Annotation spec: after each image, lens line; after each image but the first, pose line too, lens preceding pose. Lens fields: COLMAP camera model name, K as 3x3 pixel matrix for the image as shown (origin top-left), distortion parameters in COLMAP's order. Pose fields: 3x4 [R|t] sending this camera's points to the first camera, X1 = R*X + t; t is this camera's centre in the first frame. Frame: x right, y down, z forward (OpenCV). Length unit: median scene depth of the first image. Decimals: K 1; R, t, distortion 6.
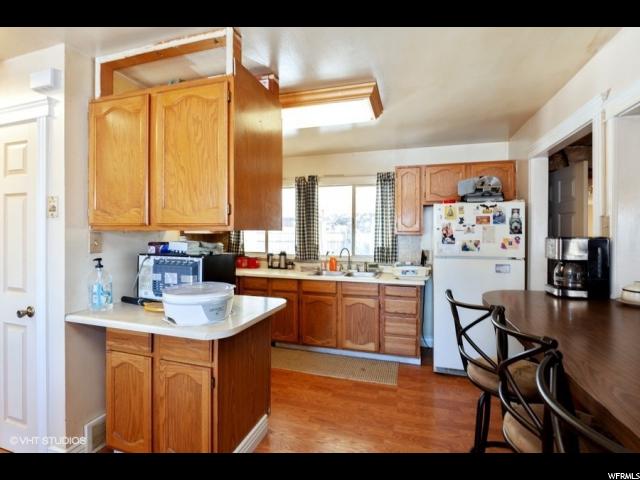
lens RADIAL K [[304.6, 0, 320.0], [0, 304.6, 240.0], [0, 0, 1]] dist [-0.001151, -0.000208]
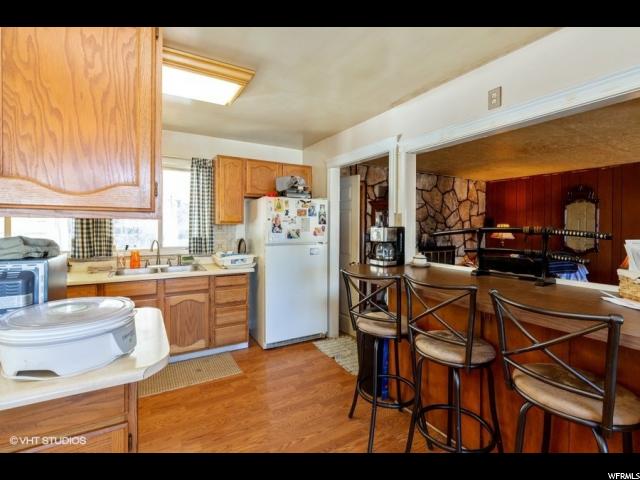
lens RADIAL K [[299.5, 0, 317.7], [0, 299.5, 234.4], [0, 0, 1]] dist [0.001750, -0.000006]
pose [[0.687207, -0.021298, 0.726149, -0.261238], [0.008880, 0.999742, 0.020919, -0.002937], [-0.726407, -0.007928, 0.687219, 0.115108]]
